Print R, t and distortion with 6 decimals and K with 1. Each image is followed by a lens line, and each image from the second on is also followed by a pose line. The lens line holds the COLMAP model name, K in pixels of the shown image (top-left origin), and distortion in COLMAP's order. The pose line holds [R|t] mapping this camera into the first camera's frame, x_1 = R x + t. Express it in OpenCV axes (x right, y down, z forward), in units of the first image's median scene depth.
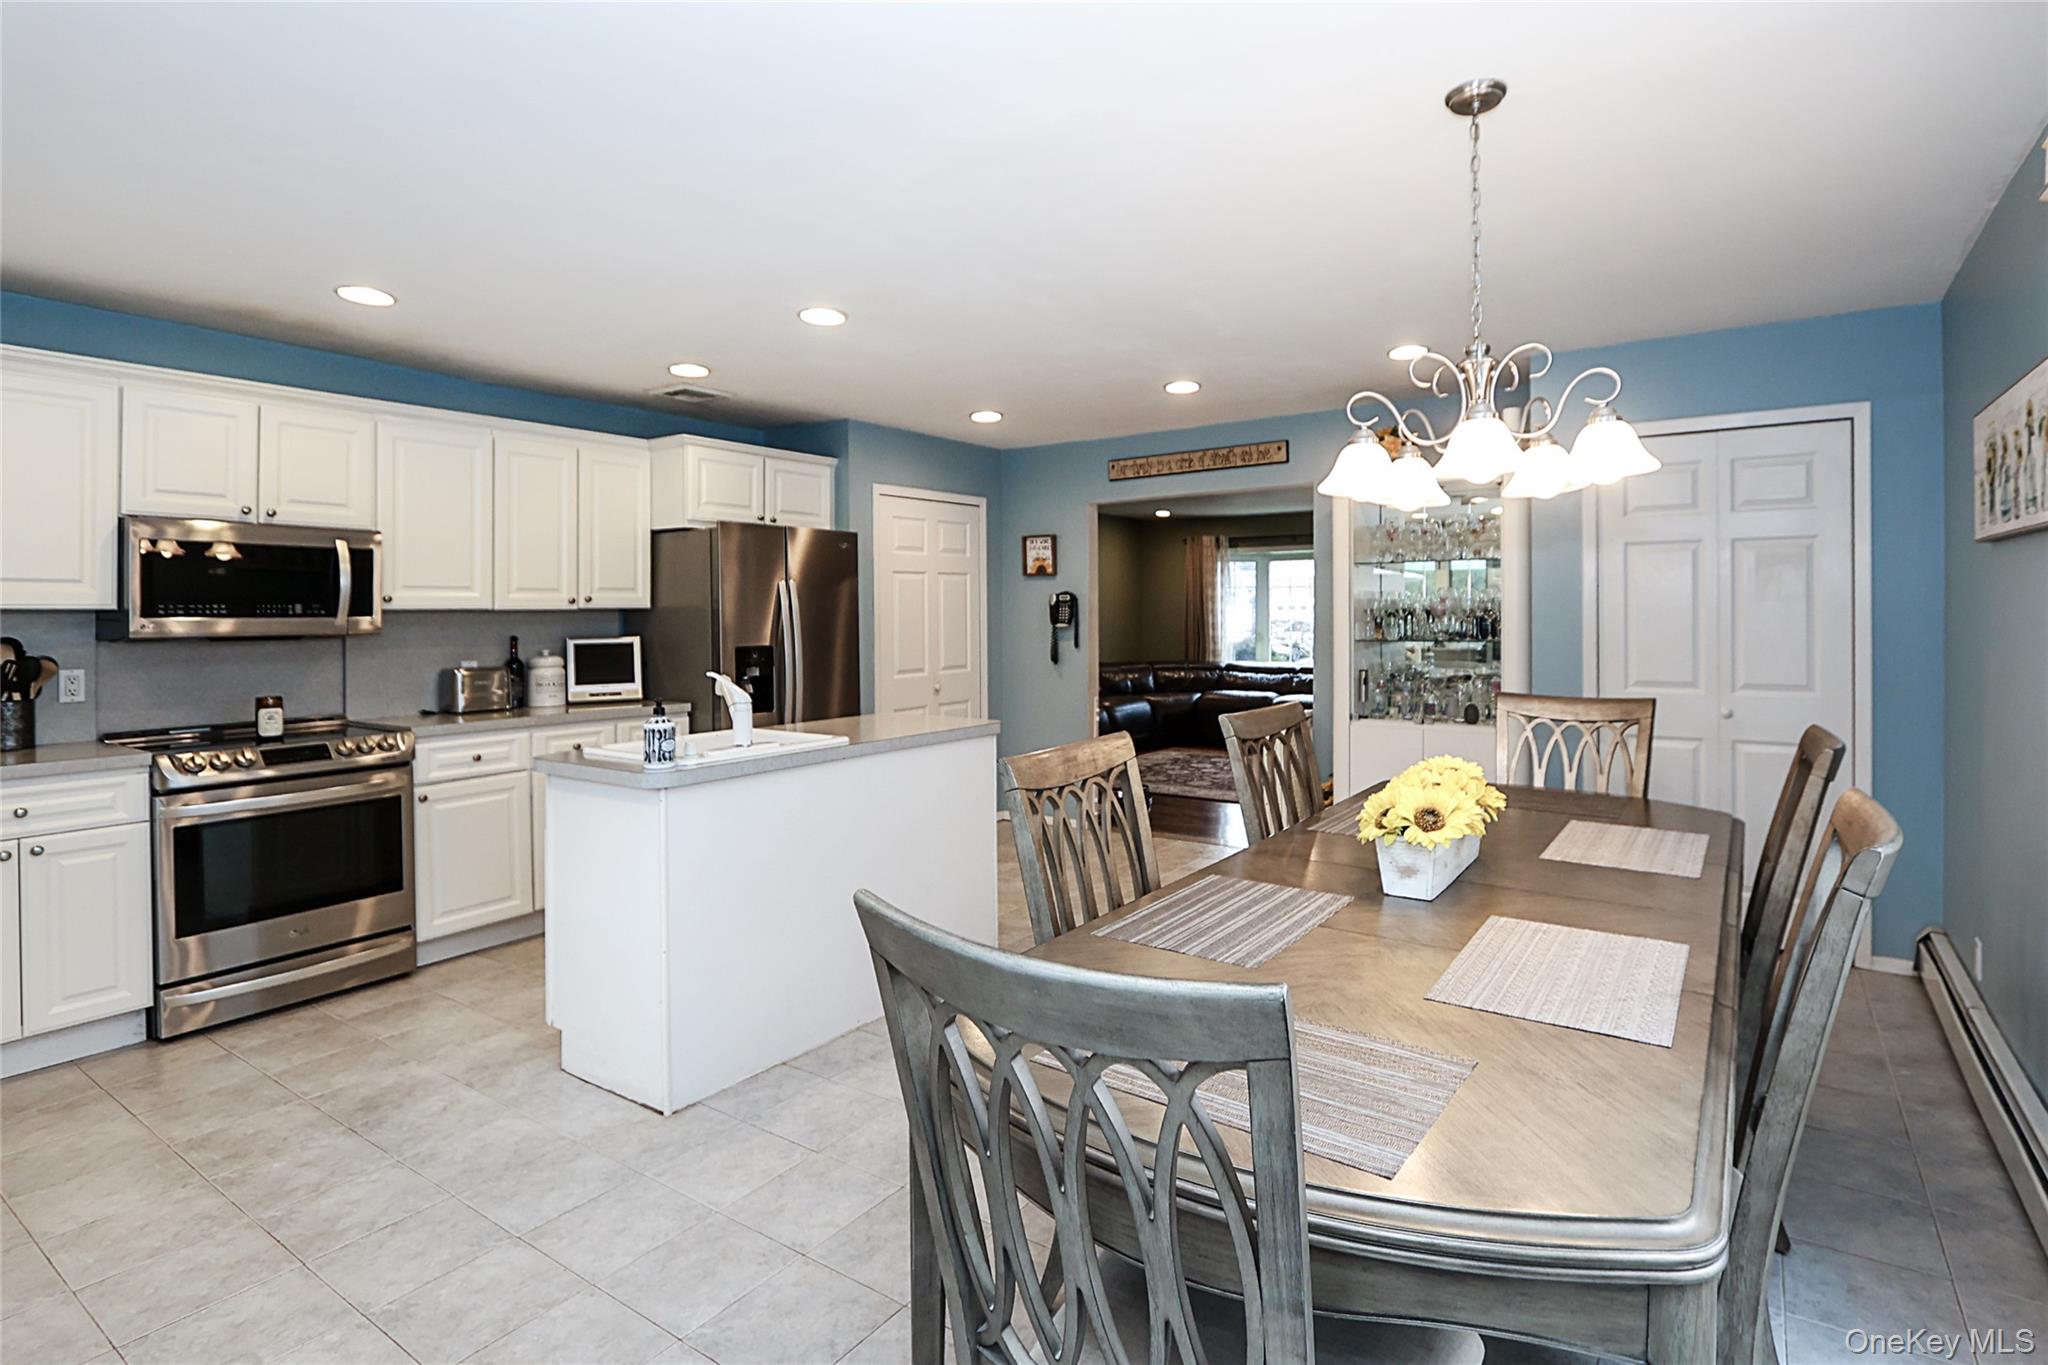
lens RADIAL K [[987.8, 0, 1073.4], [0, 987.8, 602.8], [0, 0, 1]] dist [0.002183, 0.001848]
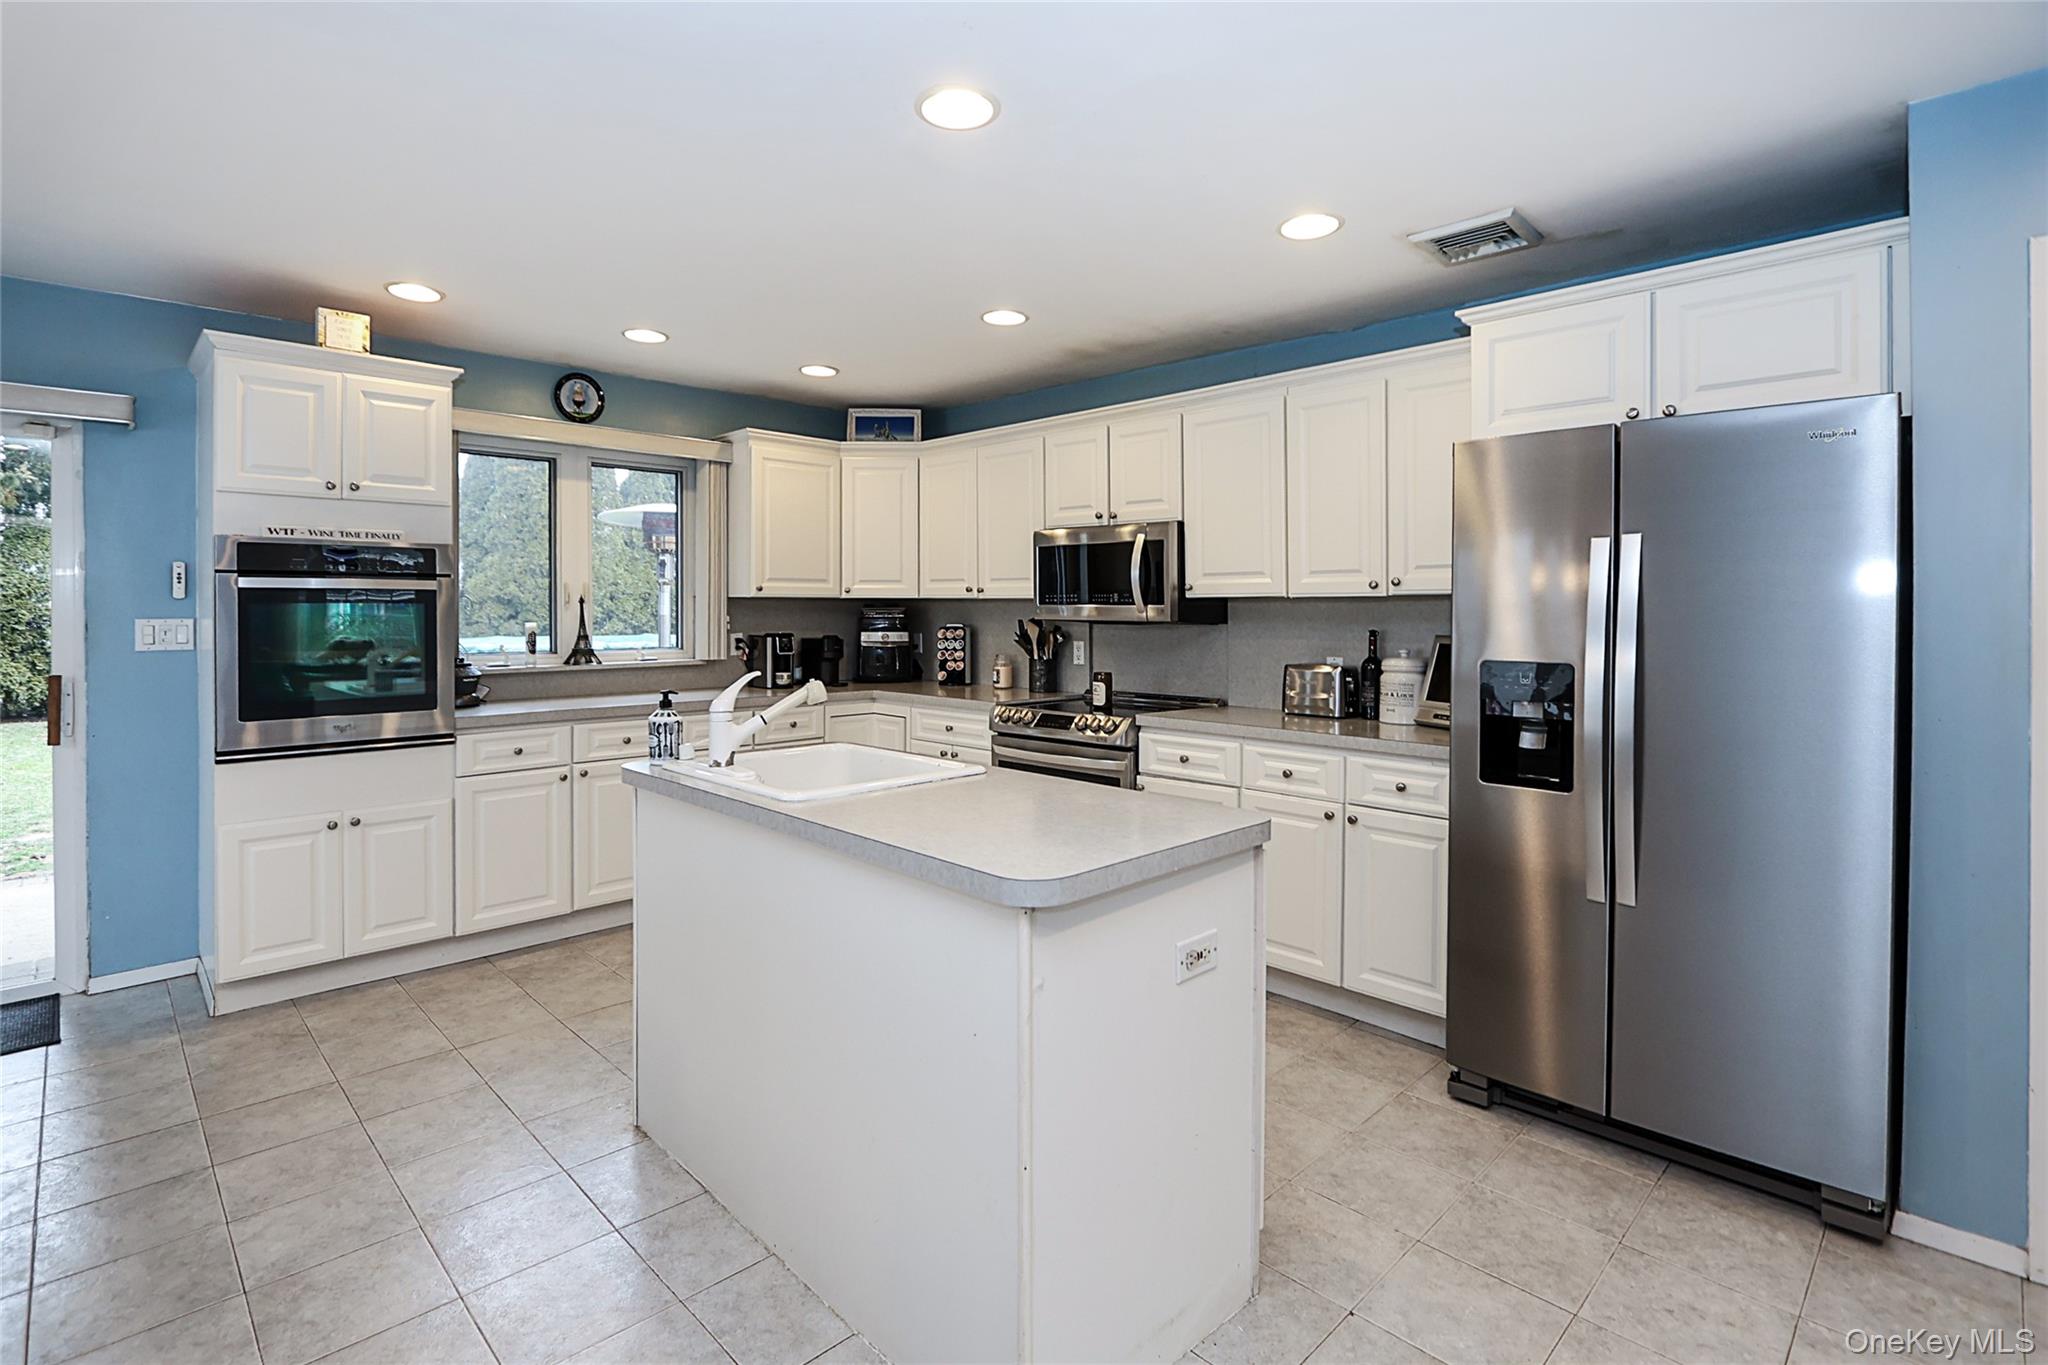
lens RADIAL K [[947.5, 0, 1026.3], [0, 947.5, 620.7], [0, 0, 1]] dist [-0.006251, 0.003316]
pose [[-0.176399, 0.017769, -0.984158, 0.238130], [0.009627, 0.999820, 0.016327, 0.010897], [0.984272, -0.006594, -0.176538, 0.847519]]
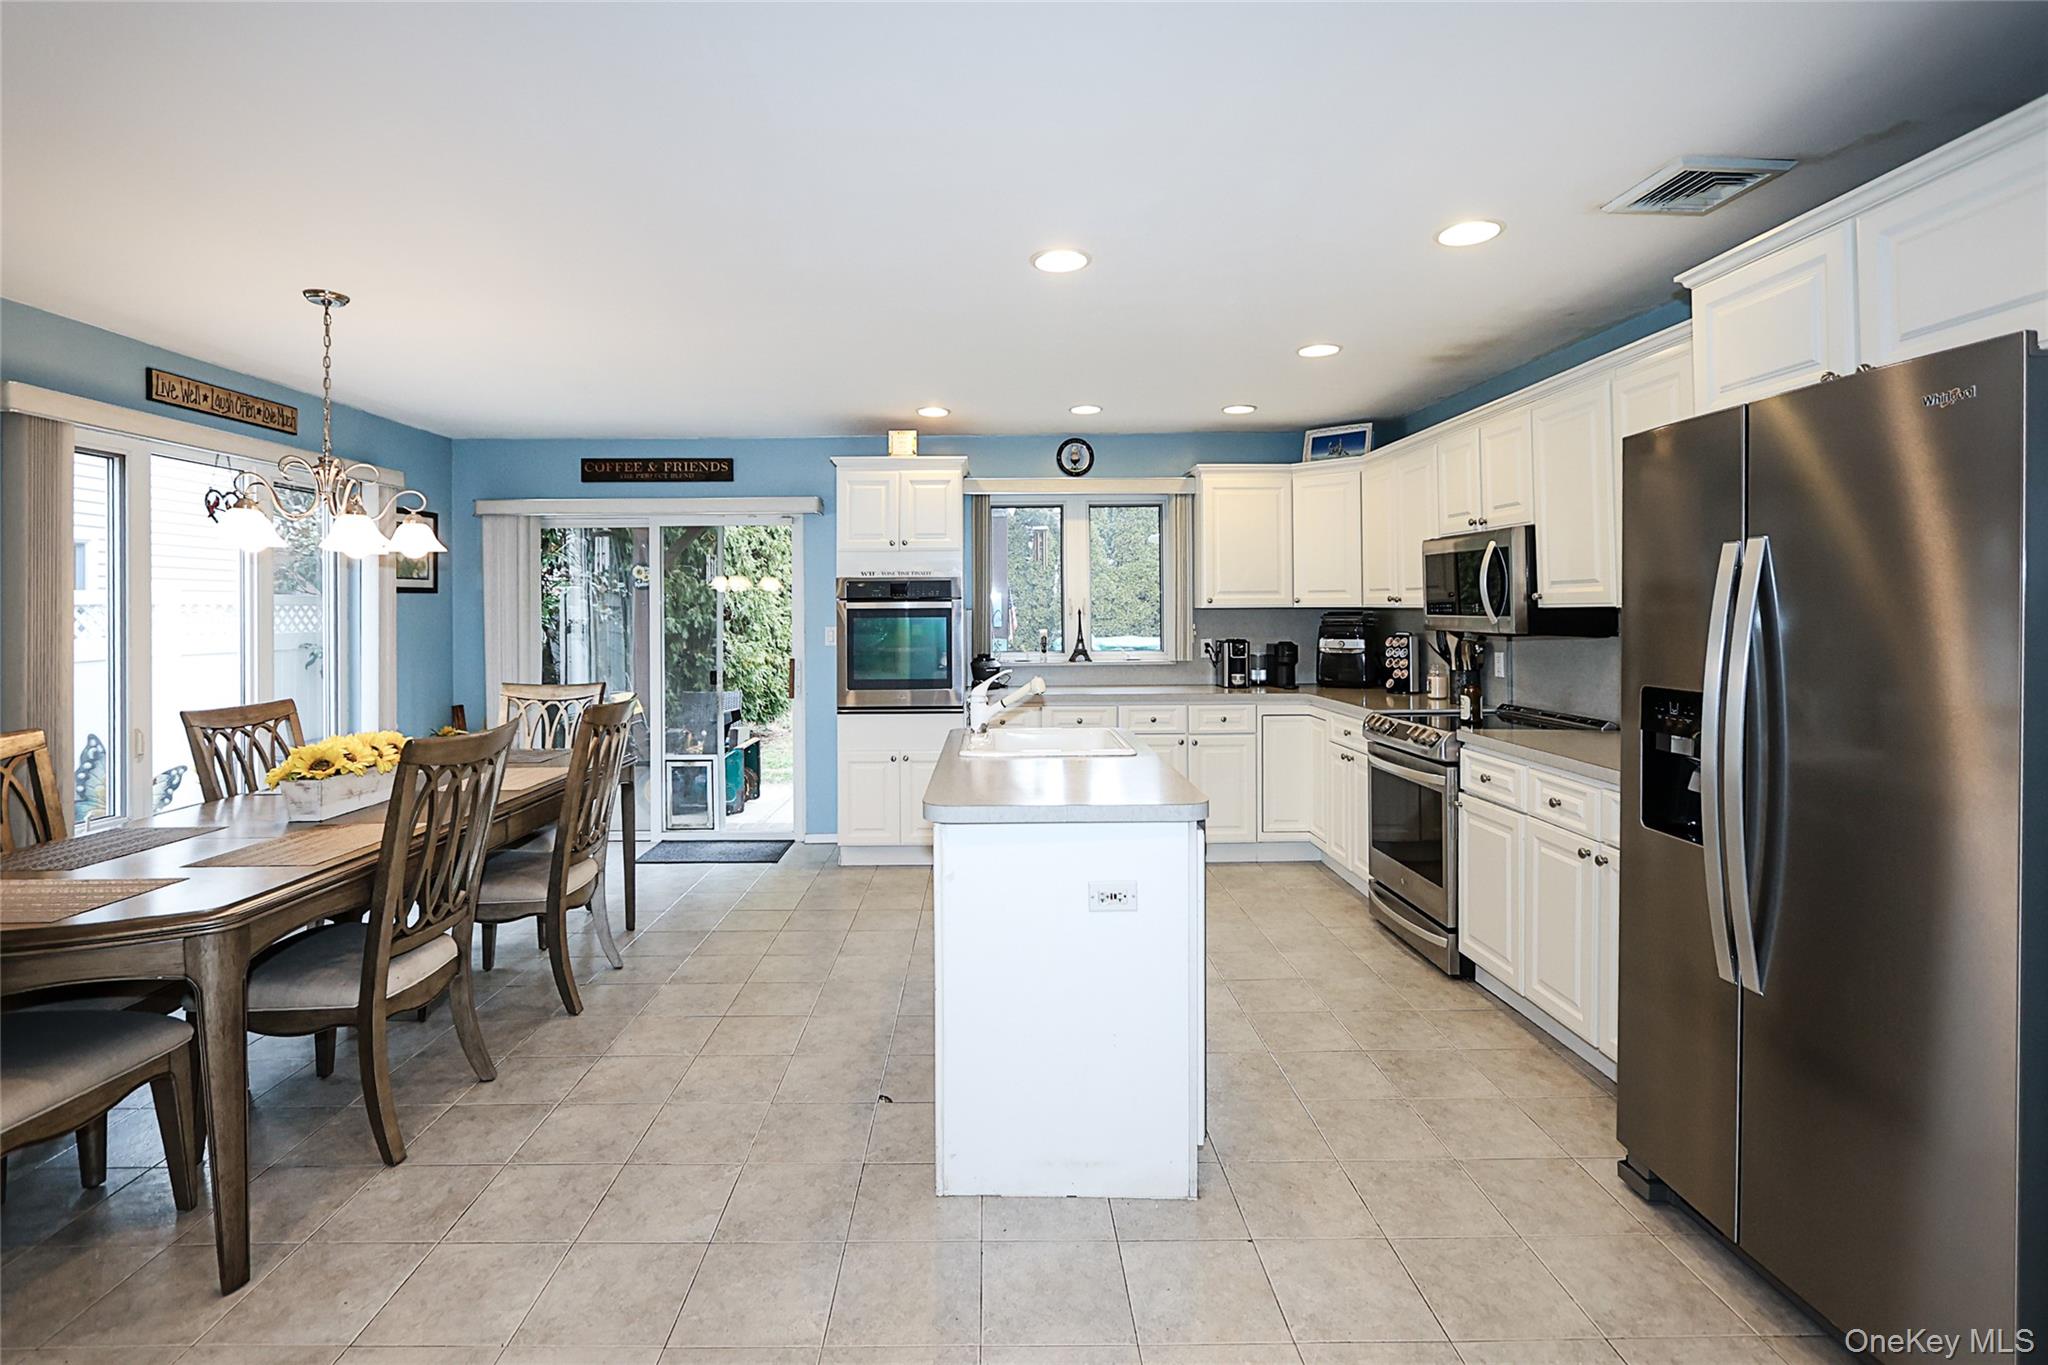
lens RADIAL K [[987.8, 0, 1074.2], [0, 987.8, 628.7], [0, 0, 1]] dist [0.002183, 0.001848]
pose [[-0.790630, 0.023504, -0.611842, 0.182483], [0.017752, 0.999723, 0.015465, 0.003308], [0.612036, 0.001365, -0.790829, 1.233551]]
